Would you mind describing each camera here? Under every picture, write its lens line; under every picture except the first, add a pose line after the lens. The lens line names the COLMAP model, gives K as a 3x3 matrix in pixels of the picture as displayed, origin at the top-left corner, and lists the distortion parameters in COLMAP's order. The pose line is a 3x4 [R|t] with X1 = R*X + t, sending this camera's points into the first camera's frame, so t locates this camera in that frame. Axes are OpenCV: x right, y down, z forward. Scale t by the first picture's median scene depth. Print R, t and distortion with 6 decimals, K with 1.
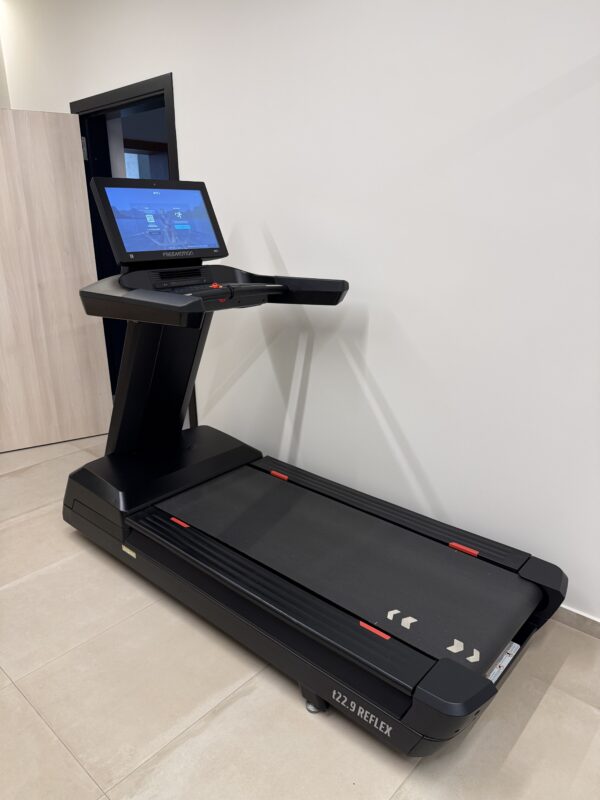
lens RADIAL K [[567.0, 0, 300.8], [0, 567.0, 407.0], [0, 0, 1]] dist [0.052651, -0.075632]
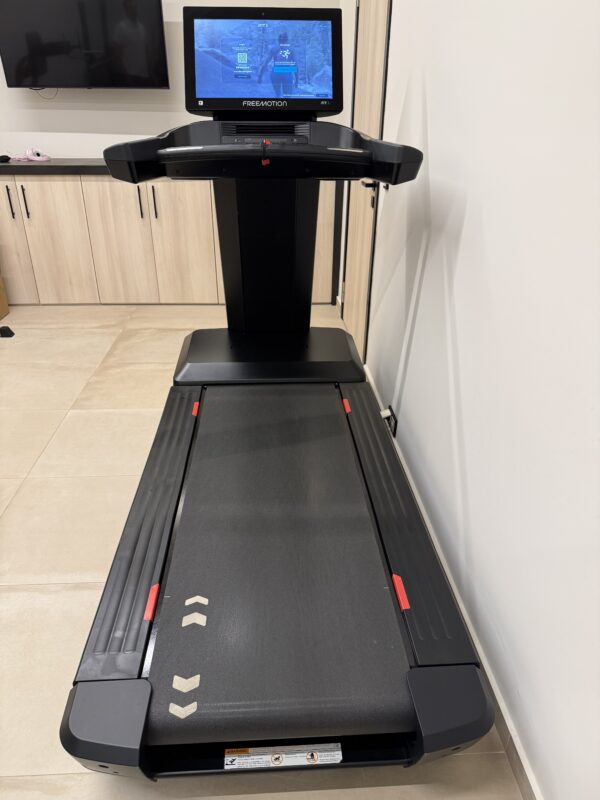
lens RADIAL K [[567.0, 0, 295.4], [0, 567.0, 398.9], [0, 0, 1]] dist [0.052651, -0.075632]
pose [[0.704328, 0.333608, -0.626600, 0.472208], [-0.233012, 0.942433, 0.239844, -0.073113], [0.670543, -0.022923, 0.741516, 0.398084]]
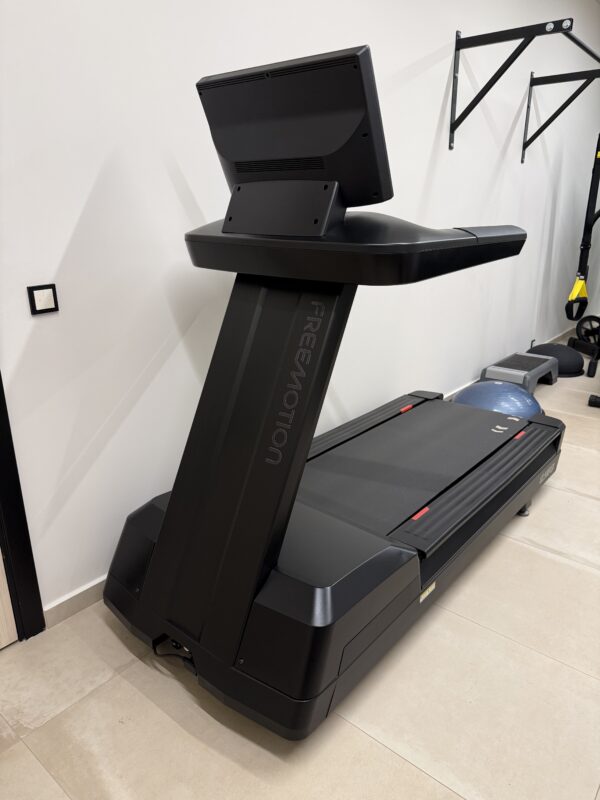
lens RADIAL K [[567.0, 0, 303.3], [0, 567.0, 396.3], [0, 0, 1]] dist [0.052651, -0.075632]
pose [[-0.045936, -0.304098, 0.951533, -0.922201], [0.305593, 0.902594, 0.303211, -0.254387], [-0.951053, 0.304710, 0.051469, 1.031257]]
